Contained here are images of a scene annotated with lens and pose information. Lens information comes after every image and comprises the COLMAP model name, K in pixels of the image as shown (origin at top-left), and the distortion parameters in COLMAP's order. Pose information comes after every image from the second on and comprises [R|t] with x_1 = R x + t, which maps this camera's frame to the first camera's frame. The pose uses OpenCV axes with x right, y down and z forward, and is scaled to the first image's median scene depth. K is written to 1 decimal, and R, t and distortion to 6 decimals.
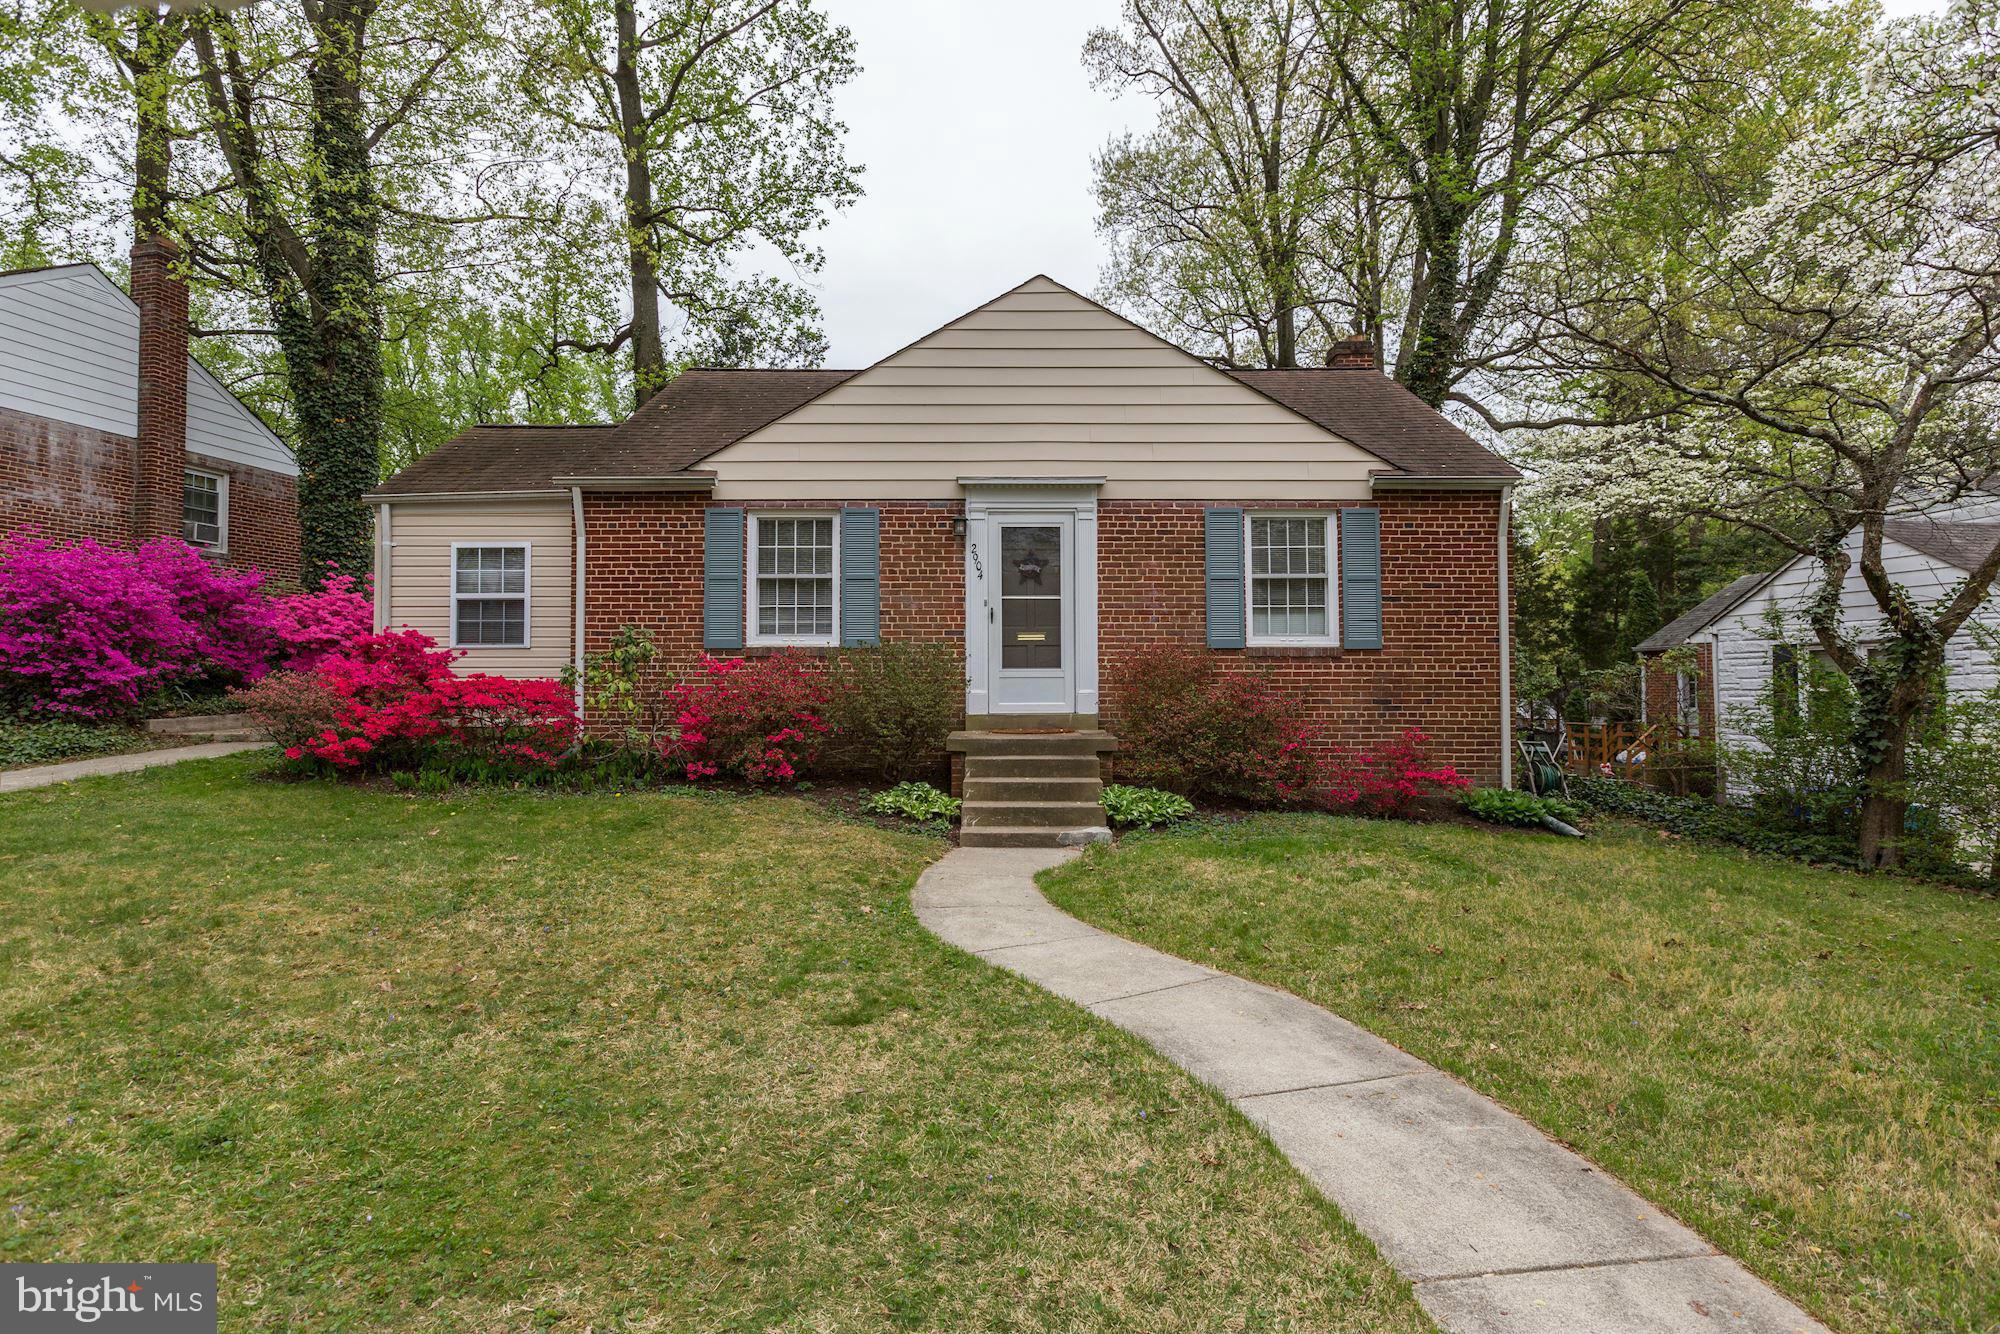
lens RADIAL K [[972.0, 0, 999.5], [0, 972.0, 649.9], [0, 0, 1]] dist [-0.001562, 0.000665]
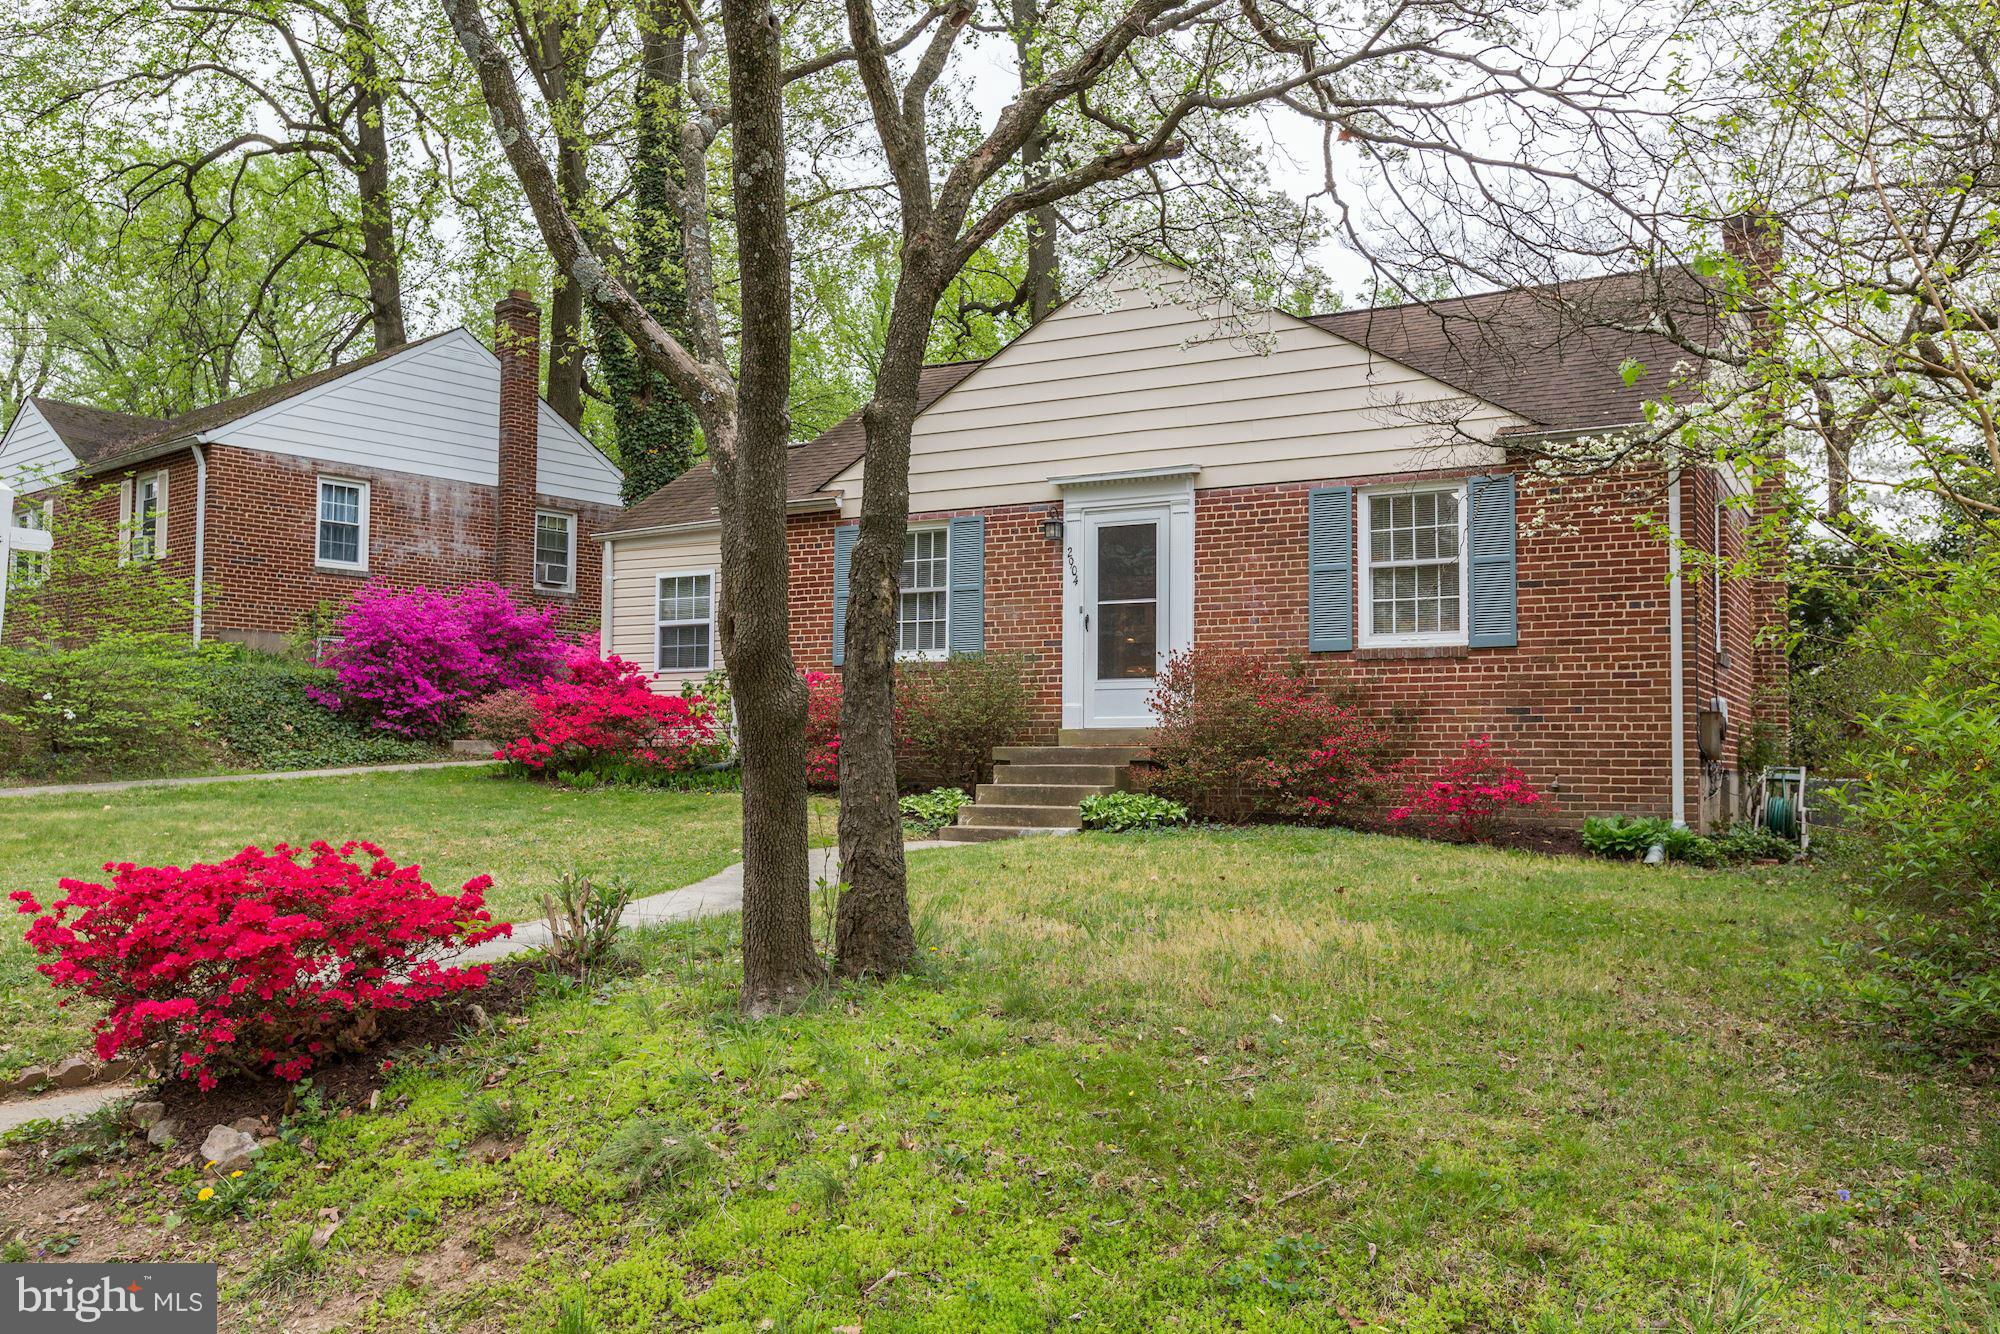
lens RADIAL K [[1608.3, 0, 1033.4], [0, 1608.3, 674.0], [0, 0, 1]] dist [0.004453, 0.002003]
pose [[0.879482, -0.021829, -0.475430, 0.670758], [0.010980, 0.999612, -0.025586, 0.051794], [0.475805, 0.017282, 0.879381, -0.372488]]
